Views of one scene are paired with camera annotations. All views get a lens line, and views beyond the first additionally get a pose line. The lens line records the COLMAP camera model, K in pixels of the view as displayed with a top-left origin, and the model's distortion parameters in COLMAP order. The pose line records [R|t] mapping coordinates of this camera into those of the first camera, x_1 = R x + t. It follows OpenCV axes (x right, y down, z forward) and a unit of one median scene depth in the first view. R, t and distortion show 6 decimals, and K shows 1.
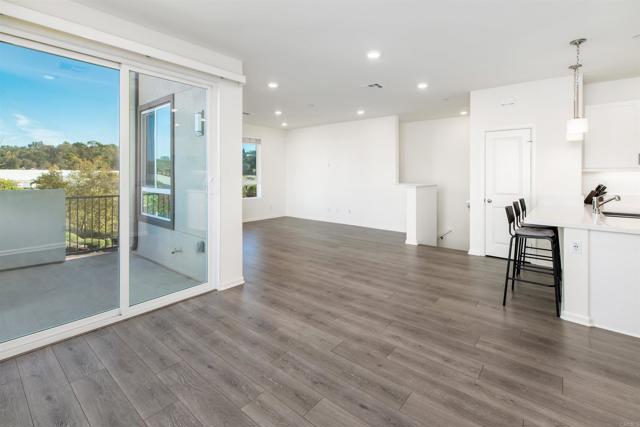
lens RADIAL K [[282.1, 0, 321.0], [0, 282.1, 211.0], [0, 0, 1]] dist [0.003405, 0.000176]
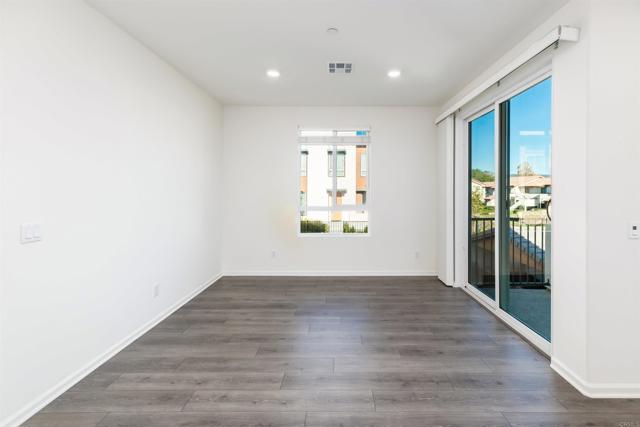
lens RADIAL K [[282.1, 0, 326.4], [0, 282.1, 195.7], [0, 0, 1]] dist [0.003405, 0.000176]
pose [[-0.782871, 0.006578, -0.622149, 0.704195], [-0.083268, 0.989841, 0.115246, -0.219655], [0.616587, 0.142028, -0.774370, 1.706763]]
